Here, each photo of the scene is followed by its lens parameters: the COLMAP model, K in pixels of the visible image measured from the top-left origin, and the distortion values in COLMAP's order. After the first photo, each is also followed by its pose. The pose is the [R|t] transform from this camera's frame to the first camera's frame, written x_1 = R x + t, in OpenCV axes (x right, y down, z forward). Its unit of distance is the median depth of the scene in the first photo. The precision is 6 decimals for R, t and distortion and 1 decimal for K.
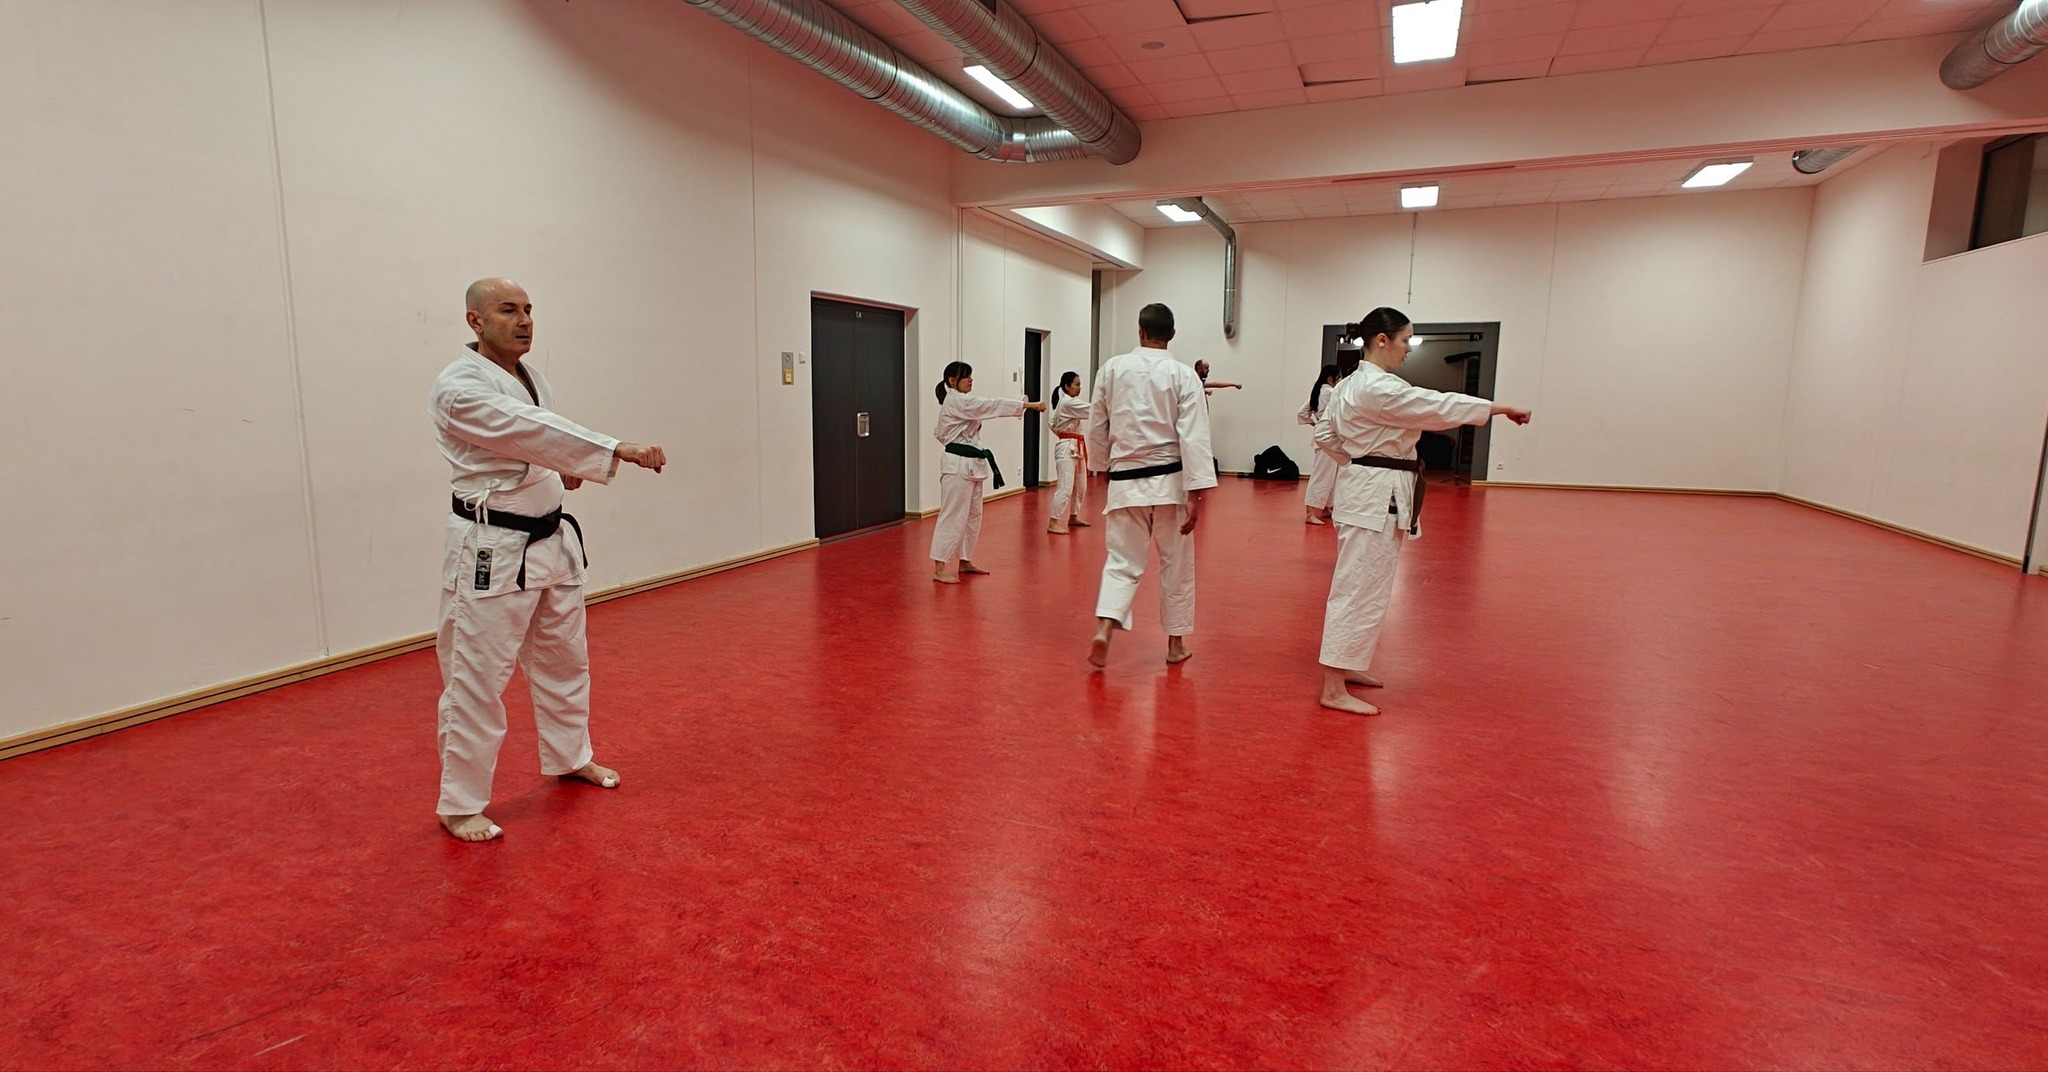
lens RADIAL K [[997.2, 0, 1024.0], [0, 997.2, 536.5], [0, 0, 1]] dist [-0.000809, 0.000721]
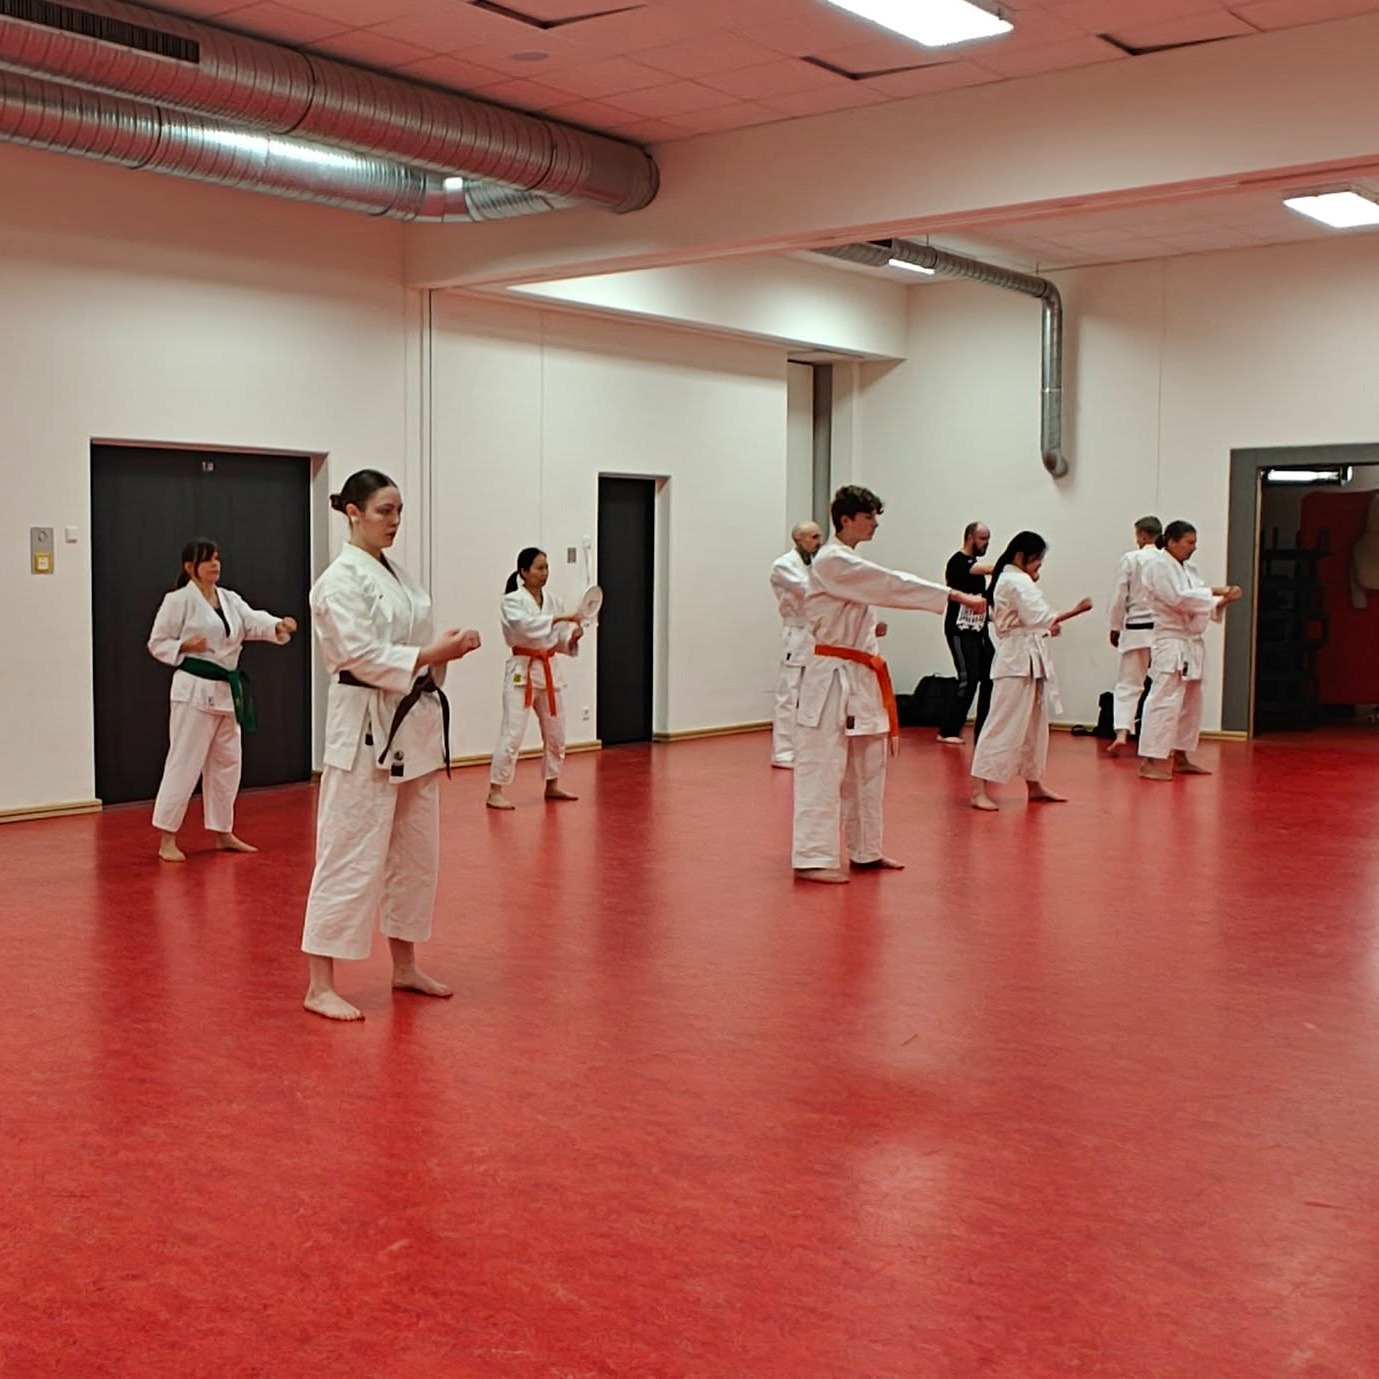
lens RADIAL K [[2146.9, 0, 689.5], [0, 2146.9, 689.5], [0, 0, 1]] dist [0.006298, -0.032283]
pose [[0.952006, 0.007754, -0.305980, 0.544270], [-0.035477, 0.995737, -0.085148, 0.031813], [0.304015, 0.091917, 0.948223, -0.222713]]
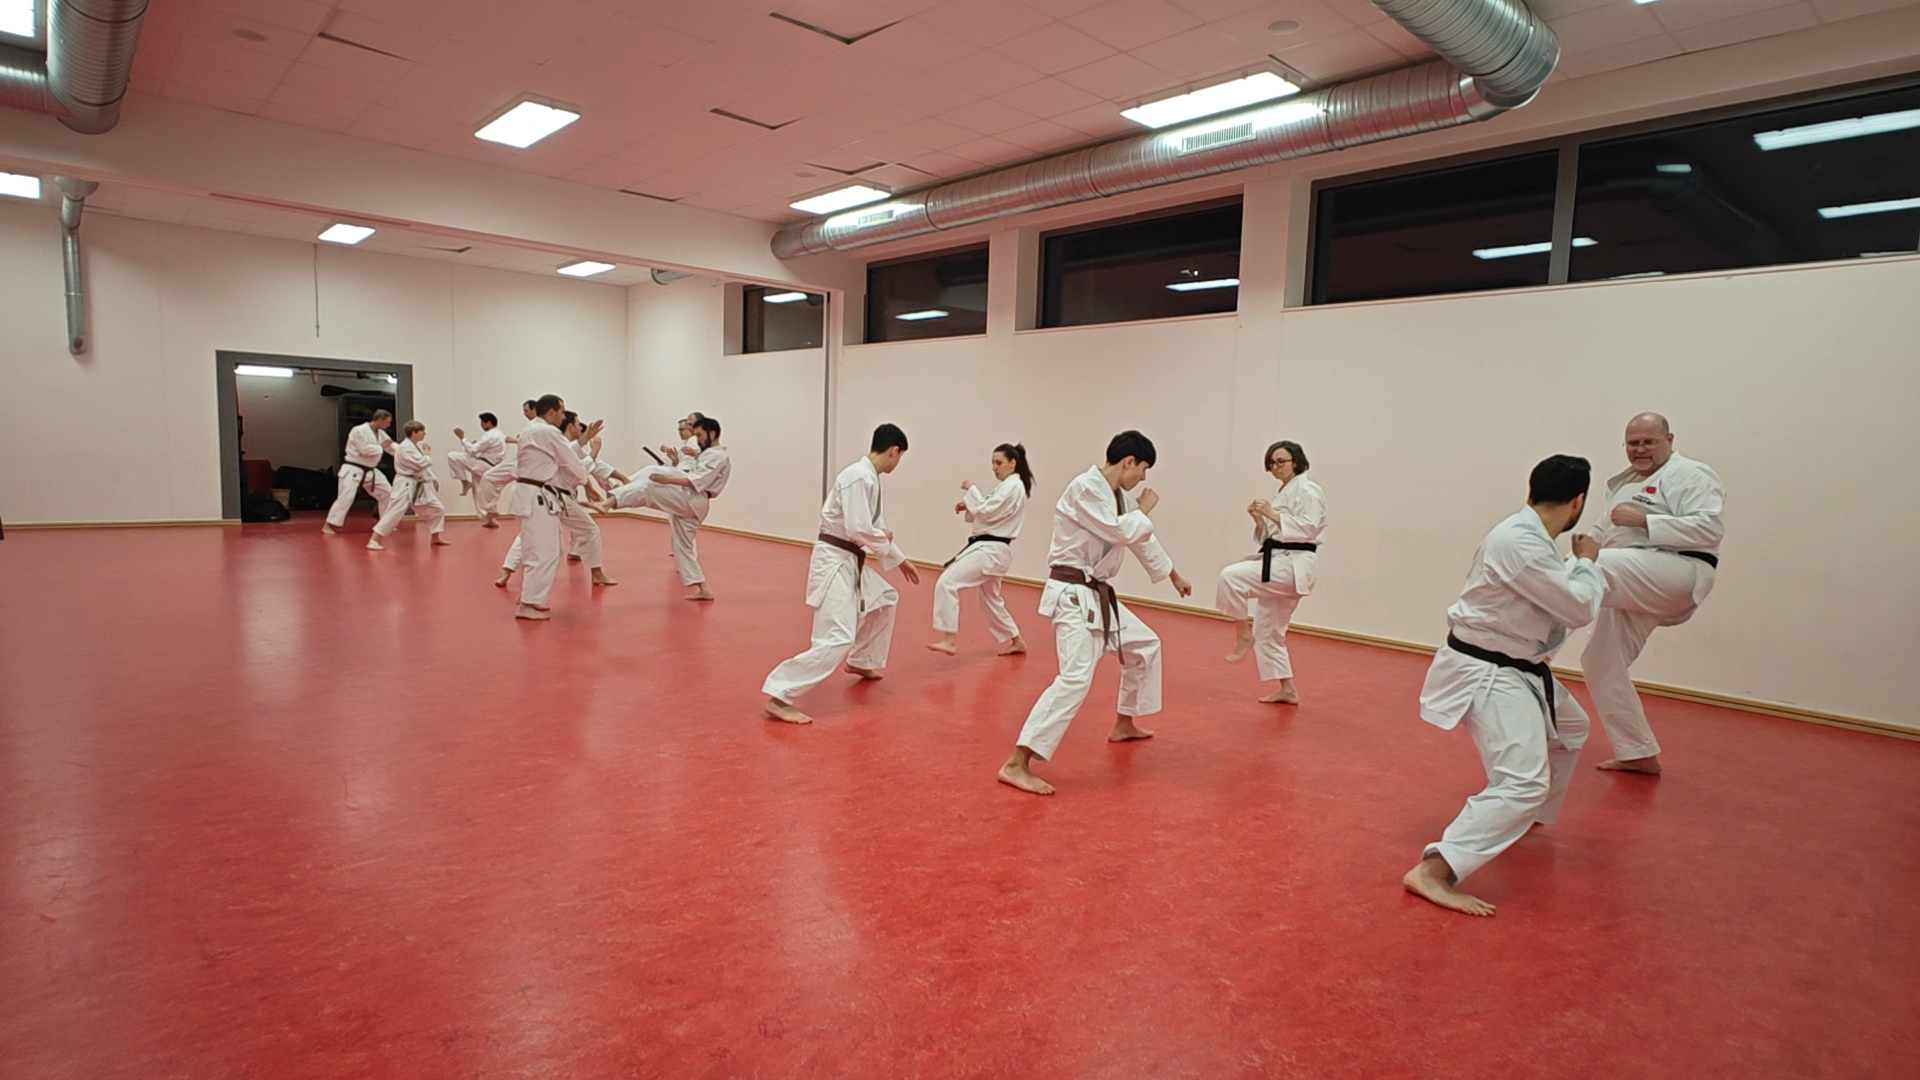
lens RADIAL K [[984.0, 0, 960.0], [0, 984.0, 540.0], [0, 0, 1]] dist [0.002755, -0.000854]
pose [[0.393745, -0.072398, 0.916364, -0.348514], [0.100680, 0.994293, 0.035294, -0.018111], [-0.913689, 0.078363, 0.398787, 0.107070]]
